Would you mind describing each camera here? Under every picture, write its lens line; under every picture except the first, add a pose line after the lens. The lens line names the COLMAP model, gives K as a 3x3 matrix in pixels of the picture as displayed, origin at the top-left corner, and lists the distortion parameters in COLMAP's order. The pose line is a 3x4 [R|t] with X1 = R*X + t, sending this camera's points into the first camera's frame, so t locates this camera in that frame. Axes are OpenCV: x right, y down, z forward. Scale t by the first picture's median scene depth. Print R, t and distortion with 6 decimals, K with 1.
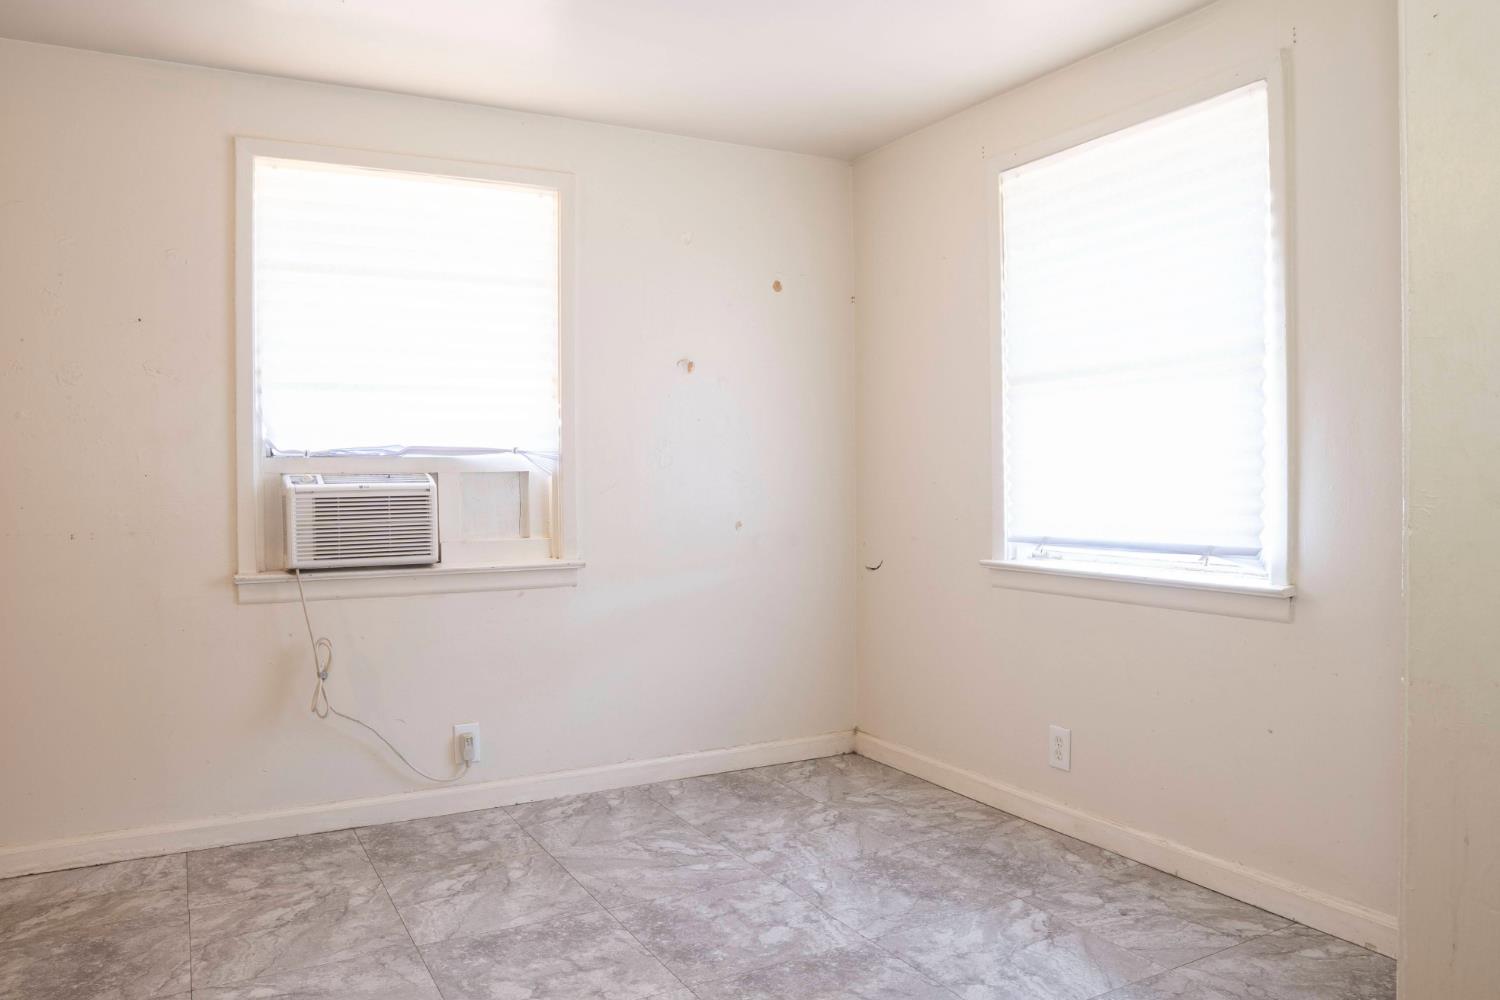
lens RADIAL K [[1062.9, 0, 757.0], [0, 1062.9, 497.6], [0, 0, 1]] dist [-0.104329, 0.072999]
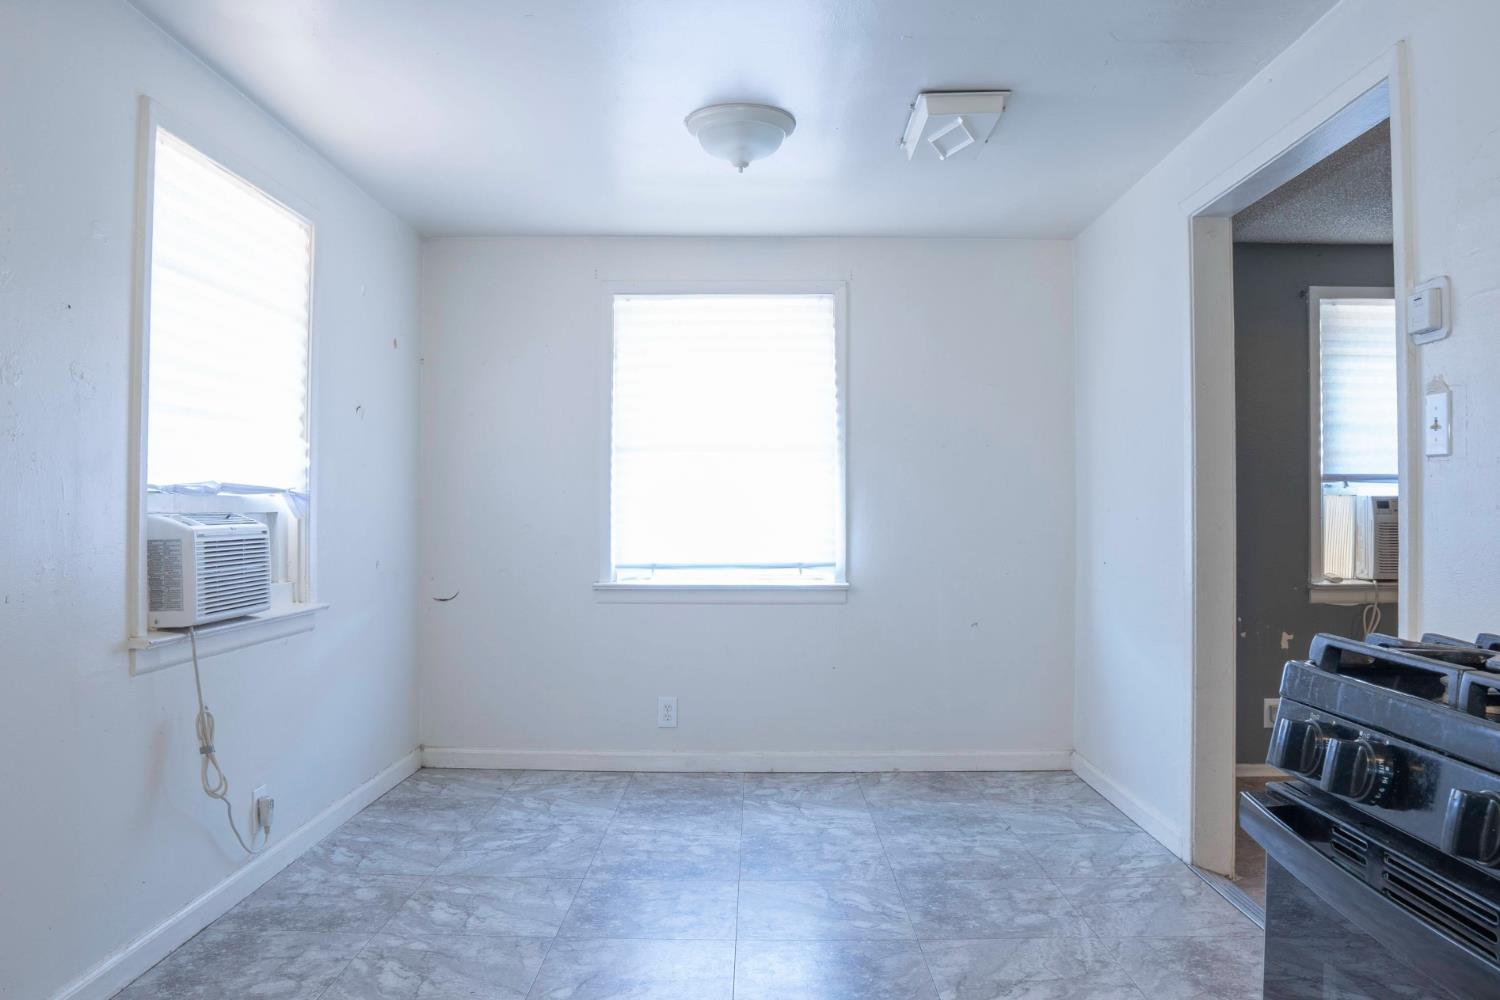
lens RADIAL K [[1062.9, 0, 757.0], [0, 1062.9, 497.6], [0, 0, 1]] dist [-0.104329, 0.072999]
pose [[0.500698, 0.022363, 0.865333, -0.933421], [0.013529, 0.999342, -0.033655, -0.000827], [-0.865516, 0.028558, 0.500066, 0.182517]]
